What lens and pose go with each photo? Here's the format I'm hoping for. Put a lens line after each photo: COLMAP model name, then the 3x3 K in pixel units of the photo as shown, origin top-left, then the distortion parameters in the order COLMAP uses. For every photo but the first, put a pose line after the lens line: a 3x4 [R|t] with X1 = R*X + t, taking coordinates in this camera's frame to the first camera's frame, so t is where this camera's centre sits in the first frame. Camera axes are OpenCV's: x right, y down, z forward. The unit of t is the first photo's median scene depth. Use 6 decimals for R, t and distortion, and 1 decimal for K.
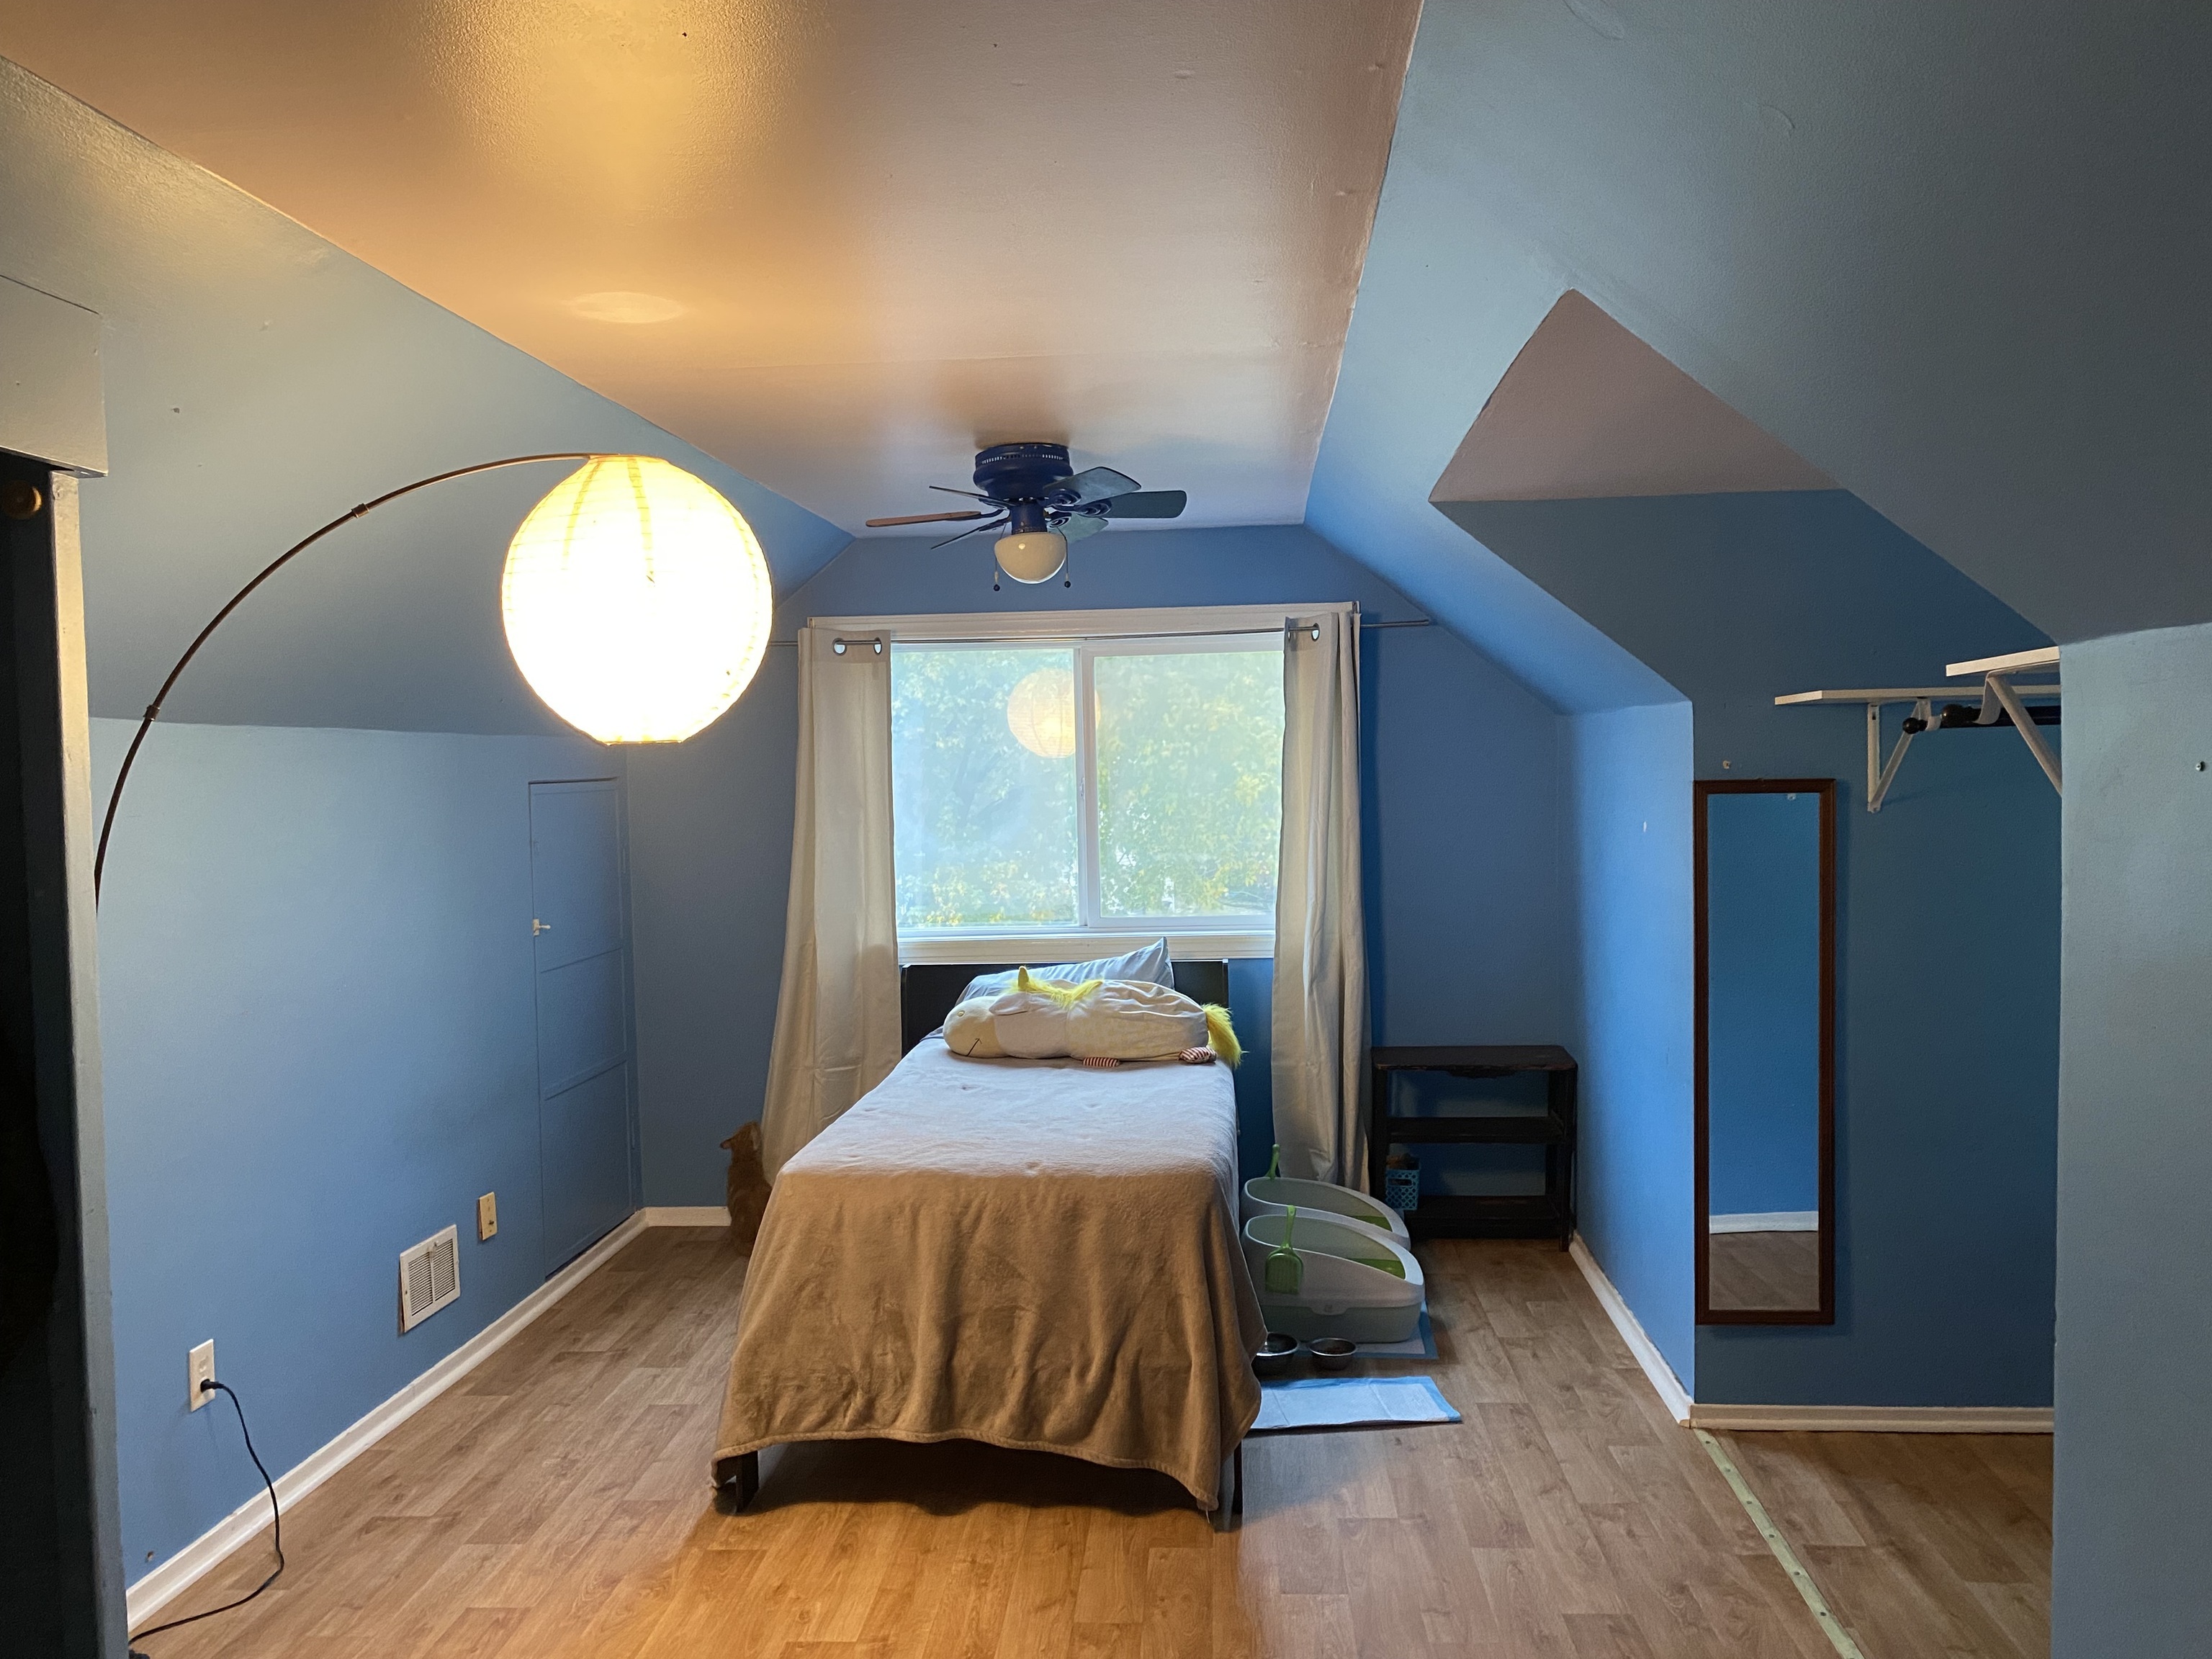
lens RADIAL K [[1713.8, 0, 1115.7], [0, 1713.8, 869.4], [0, 0, 1]] dist [-0.005507, -0.003063]
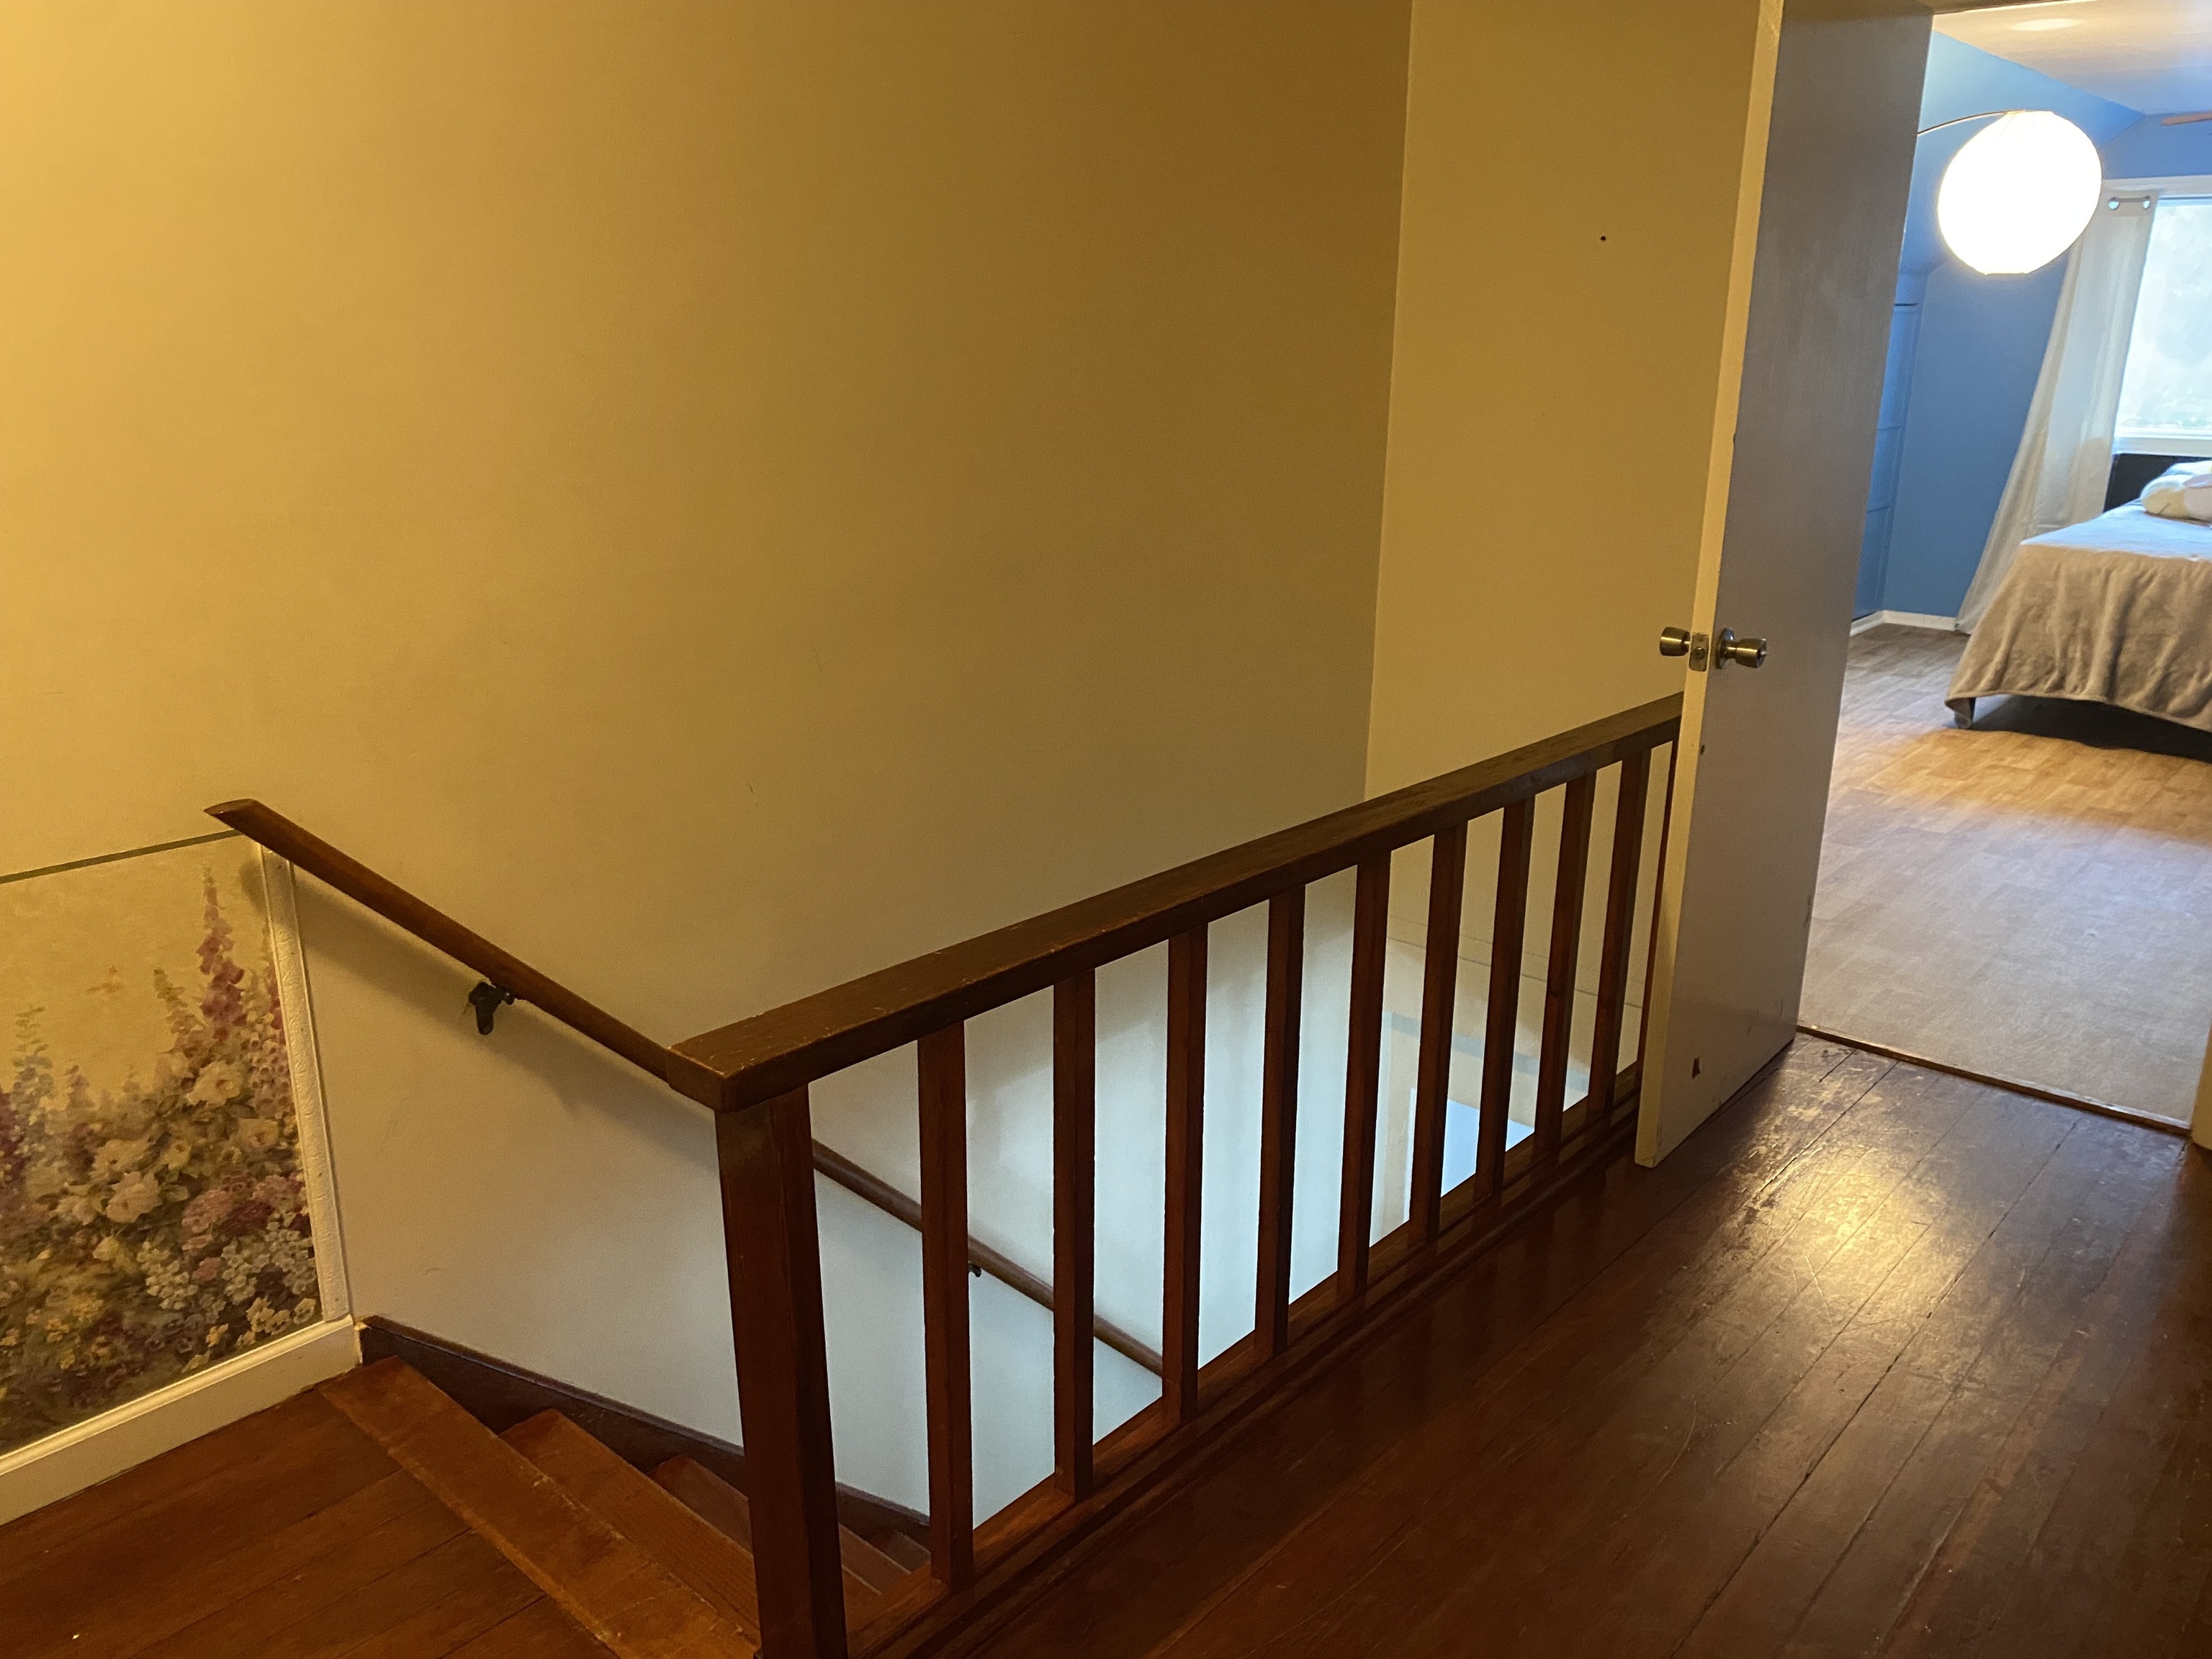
lens RADIAL K [[1713.8, 0, 1115.7], [0, 1713.8, 869.4], [0, 0, 1]] dist [-0.005507, -0.003063]
pose [[0.807338, 0.205345, -0.553208, 0.073408], [-0.057849, 0.960525, 0.272114, 0.069979], [0.587247, -0.187685, 0.787347, -0.822783]]
